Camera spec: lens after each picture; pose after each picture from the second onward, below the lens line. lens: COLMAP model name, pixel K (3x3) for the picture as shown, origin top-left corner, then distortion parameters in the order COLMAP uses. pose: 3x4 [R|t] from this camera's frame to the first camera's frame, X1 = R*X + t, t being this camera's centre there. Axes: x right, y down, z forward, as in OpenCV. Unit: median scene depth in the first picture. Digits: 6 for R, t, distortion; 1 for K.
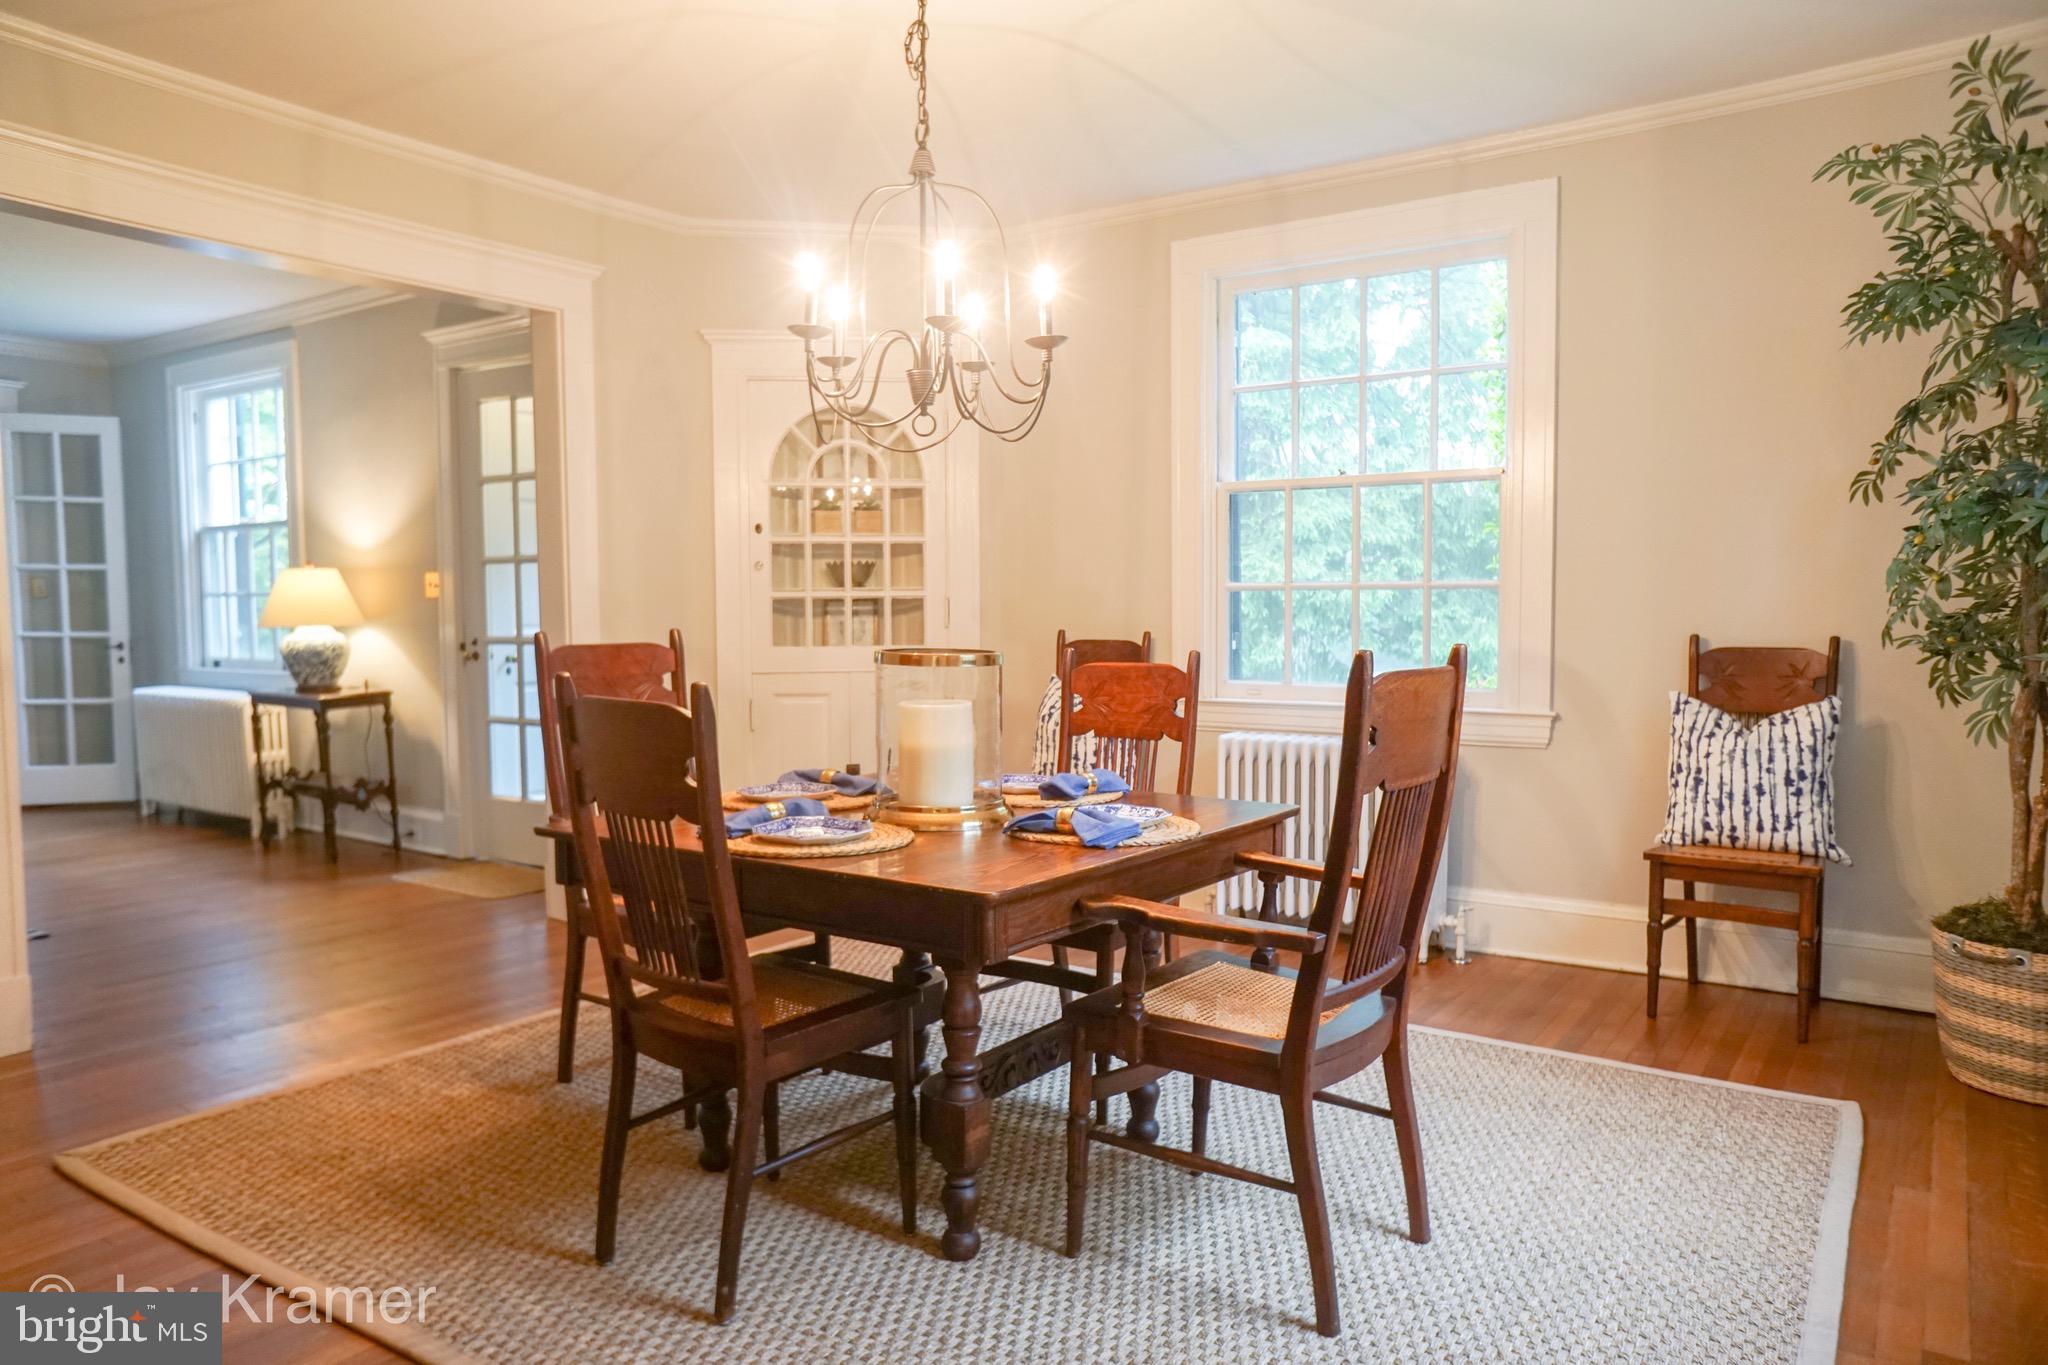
lens RADIAL K [[1397.9, 0, 1004.2], [0, 1397.9, 670.4], [0, 0, 1]] dist [-0.030239, 0.051982]
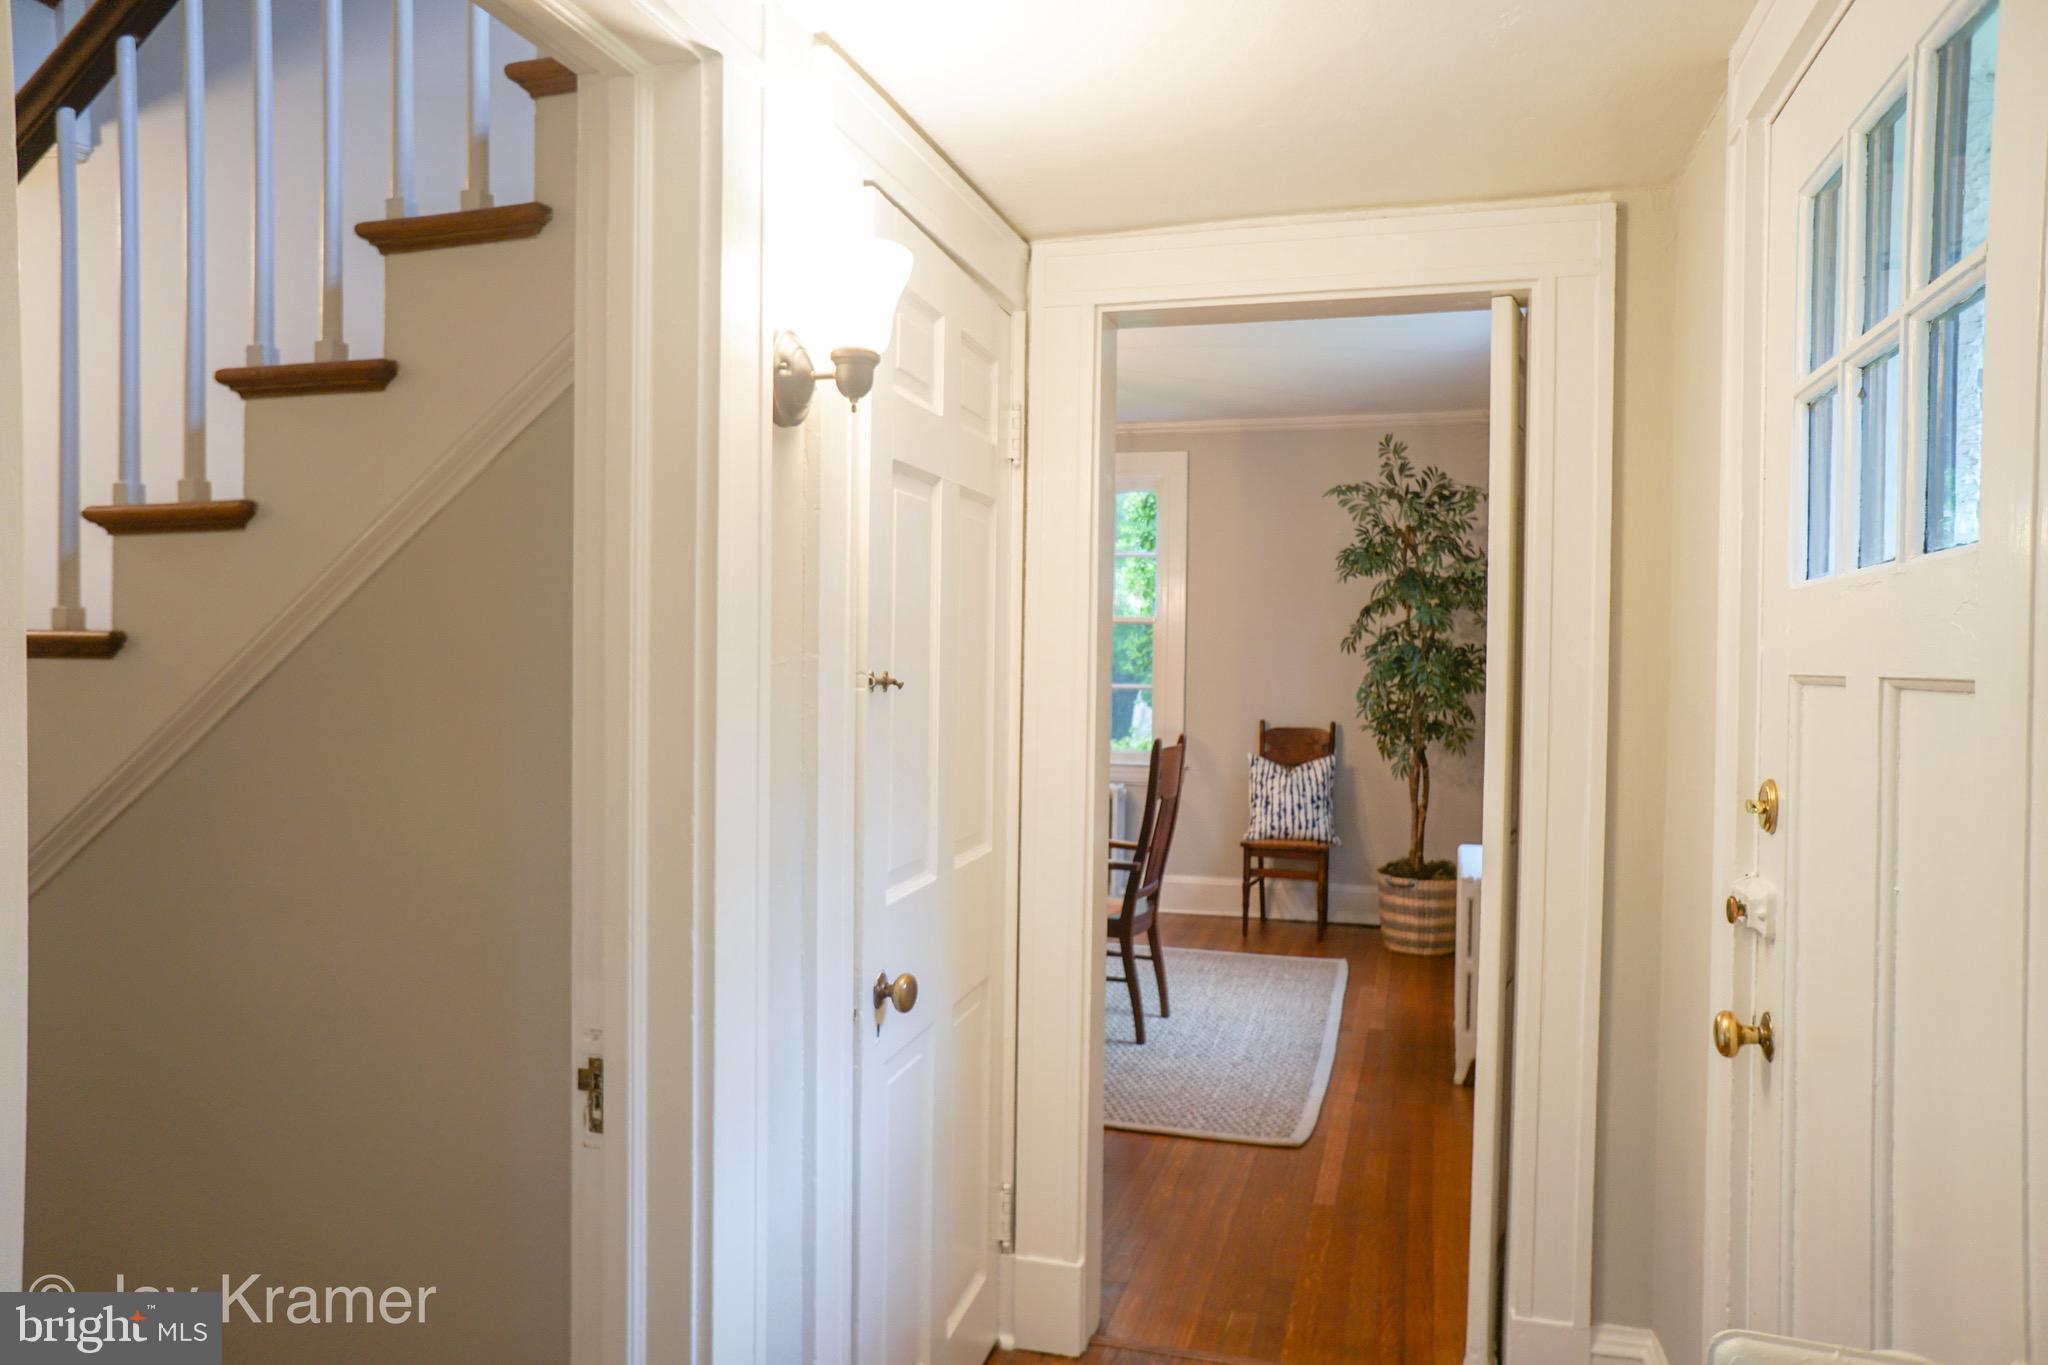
lens RADIAL K [[1397.9, 0, 1021.8], [0, 1397.9, 687.3], [0, 0, 1]] dist [-0.030239, 0.051982]
pose [[0.947951, 0.003866, 0.318394, -0.503566], [0.003835, 0.999715, -0.023557, -0.038085], [-0.318394, 0.023552, 0.947666, -0.817131]]
